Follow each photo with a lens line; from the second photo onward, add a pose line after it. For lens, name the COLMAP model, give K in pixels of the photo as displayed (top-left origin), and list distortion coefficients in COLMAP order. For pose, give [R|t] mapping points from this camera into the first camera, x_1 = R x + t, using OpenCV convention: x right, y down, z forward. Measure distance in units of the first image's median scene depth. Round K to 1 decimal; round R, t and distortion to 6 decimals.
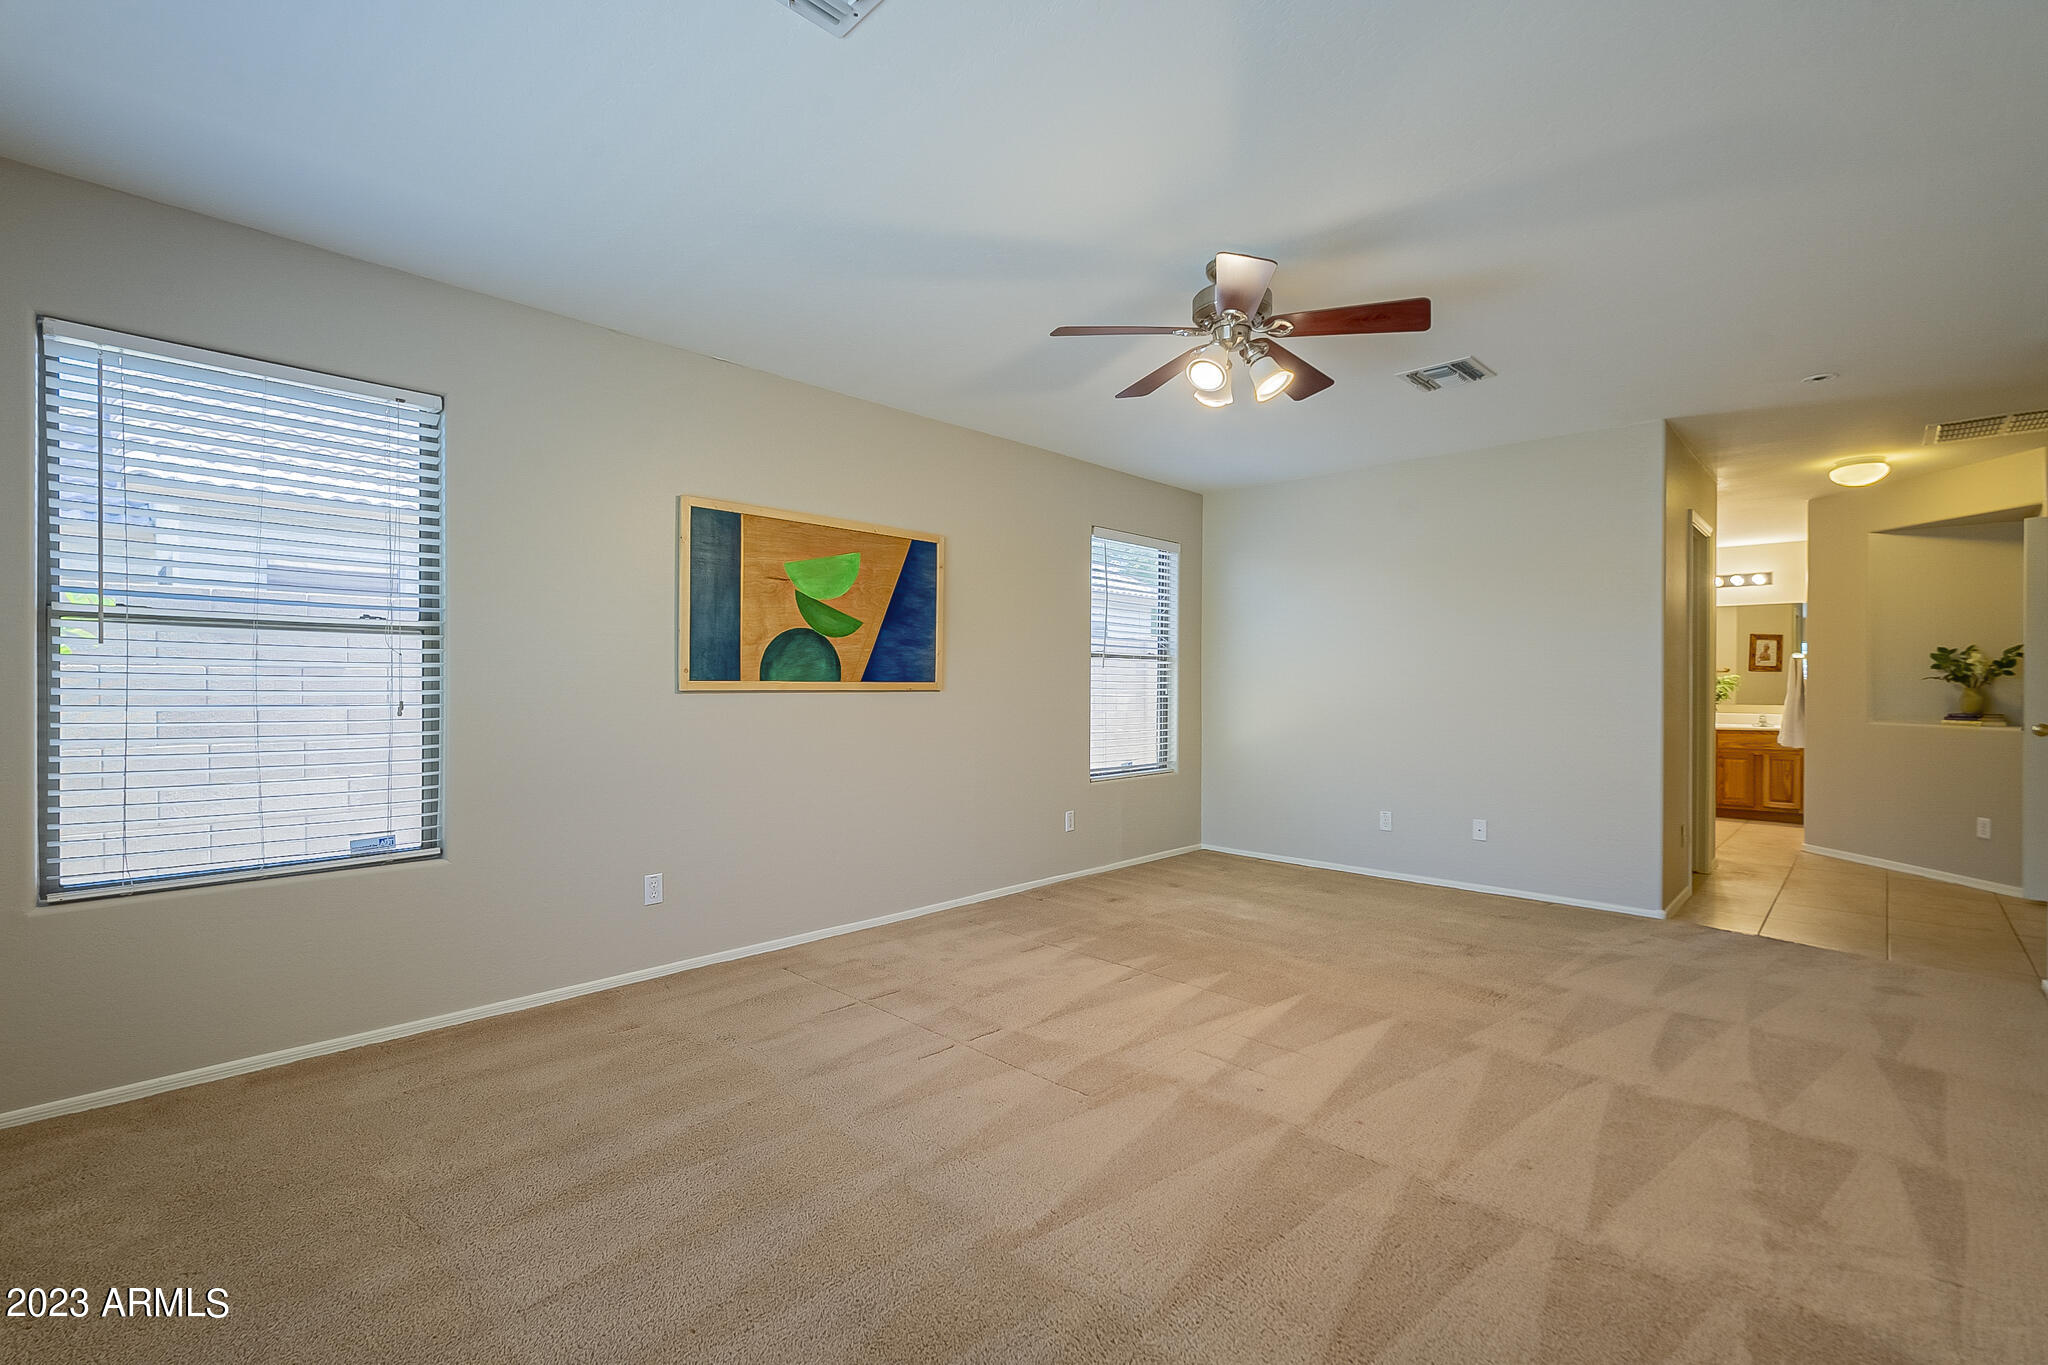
lens RADIAL K [[907.2, 0, 1021.8], [0, 907.2, 692.5], [0, 0, 1]] dist [0.002802, 0.000232]
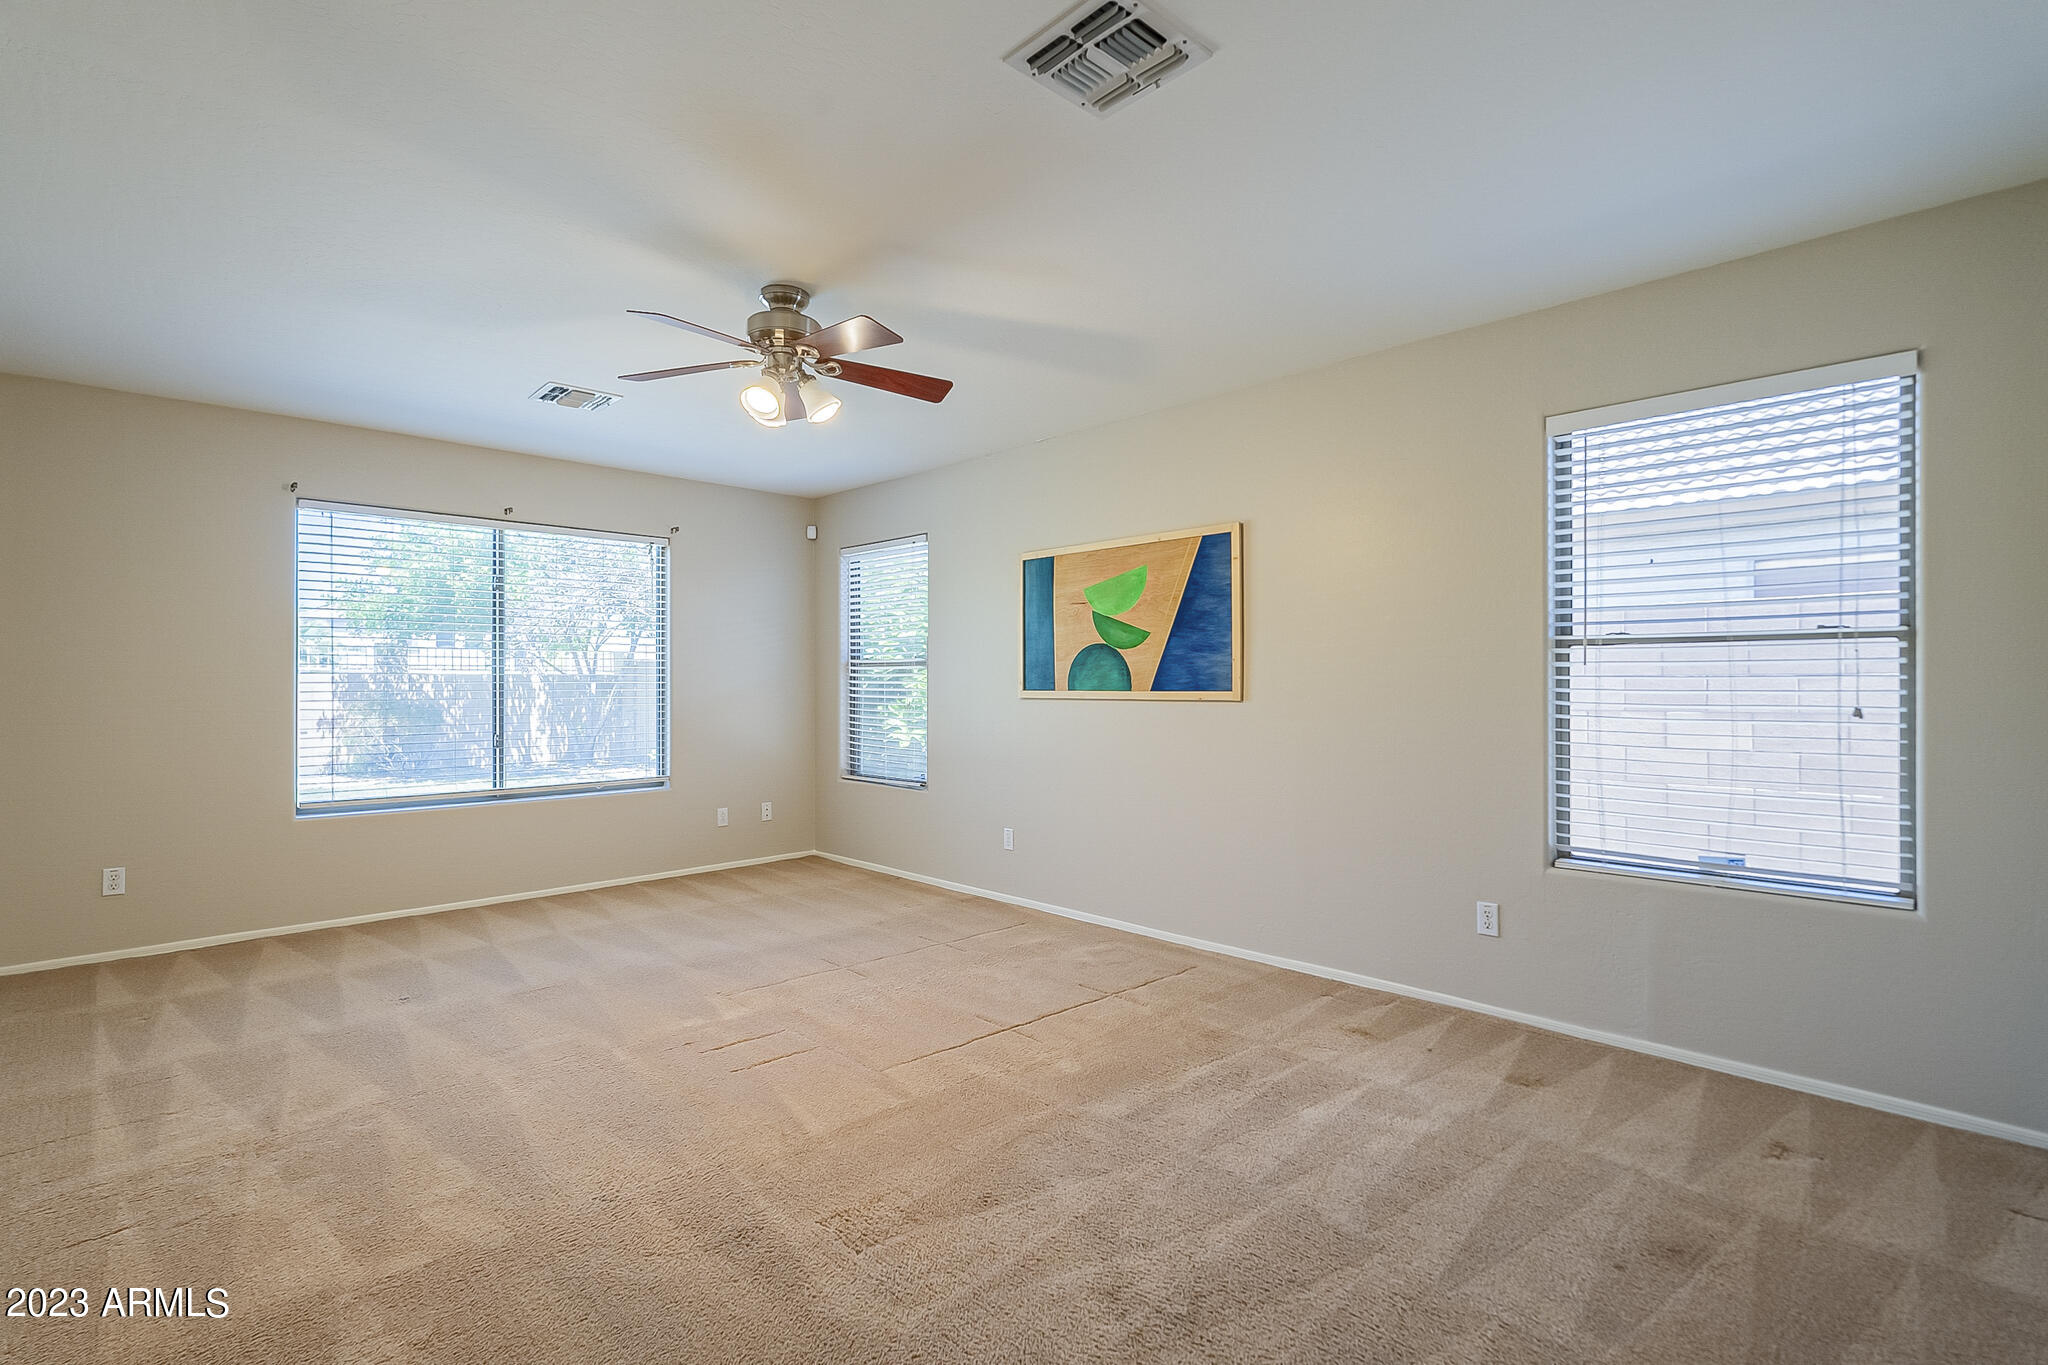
lens RADIAL K [[952.0, 0, 1017.9], [0, 952.0, 691.6], [0, 0, 1]] dist [-0.001733, -0.000147]
pose [[-0.040323, -0.005298, -0.999173, 0.889967], [-0.014714, 0.999881, -0.004707, -0.004158], [0.999078, 0.014512, -0.040397, 0.896385]]
